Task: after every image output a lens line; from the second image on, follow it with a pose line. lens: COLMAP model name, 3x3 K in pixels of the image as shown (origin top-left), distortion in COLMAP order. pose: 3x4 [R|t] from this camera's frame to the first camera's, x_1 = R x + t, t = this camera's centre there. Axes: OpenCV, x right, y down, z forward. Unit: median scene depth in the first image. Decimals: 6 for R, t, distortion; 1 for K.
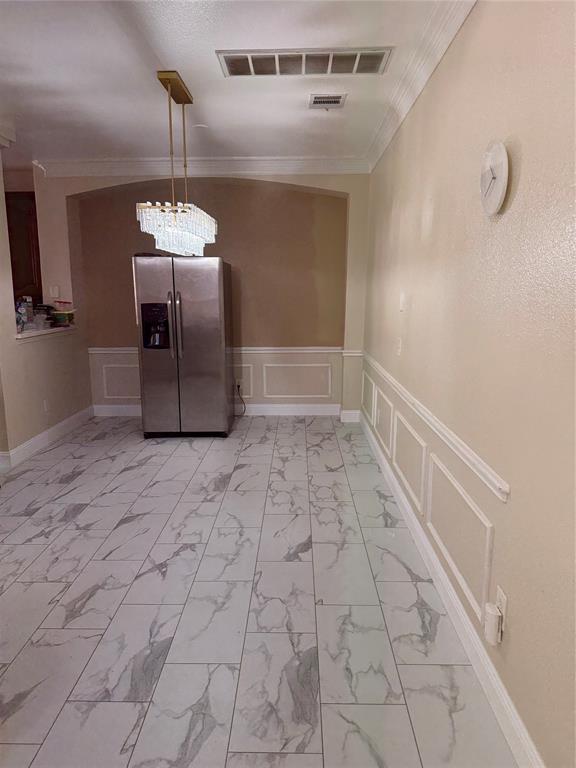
lens RADIAL K [[545.2, 0, 289.1], [0, 545.2, 384.9], [0, 0, 1]] dist [-0.019681, -0.002805]
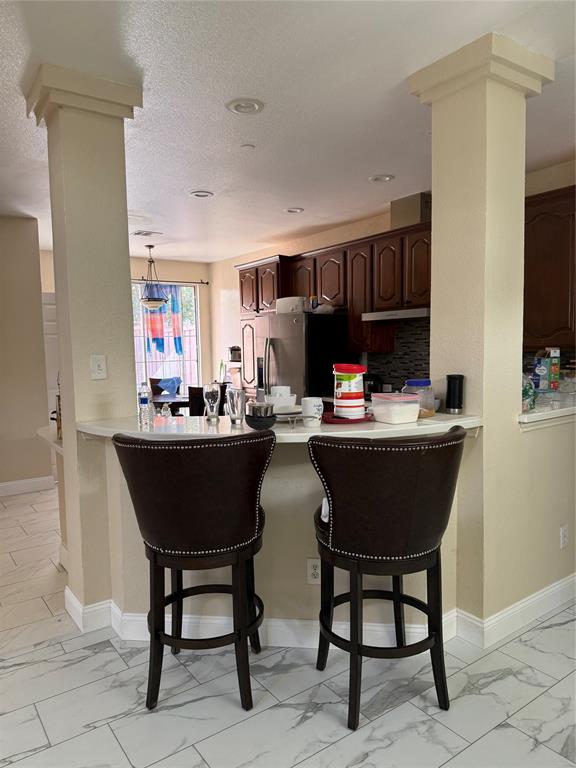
lens RADIAL K [[545.2, 0, 288.6], [0, 545.2, 386.1], [0, 0, 1]] dist [-0.019681, -0.002805]
pose [[0.601054, 0.051696, -0.797535, -0.194009], [-0.127349, 0.991351, -0.031716, -0.071387], [0.788997, 0.120628, 0.602438, 0.452908]]
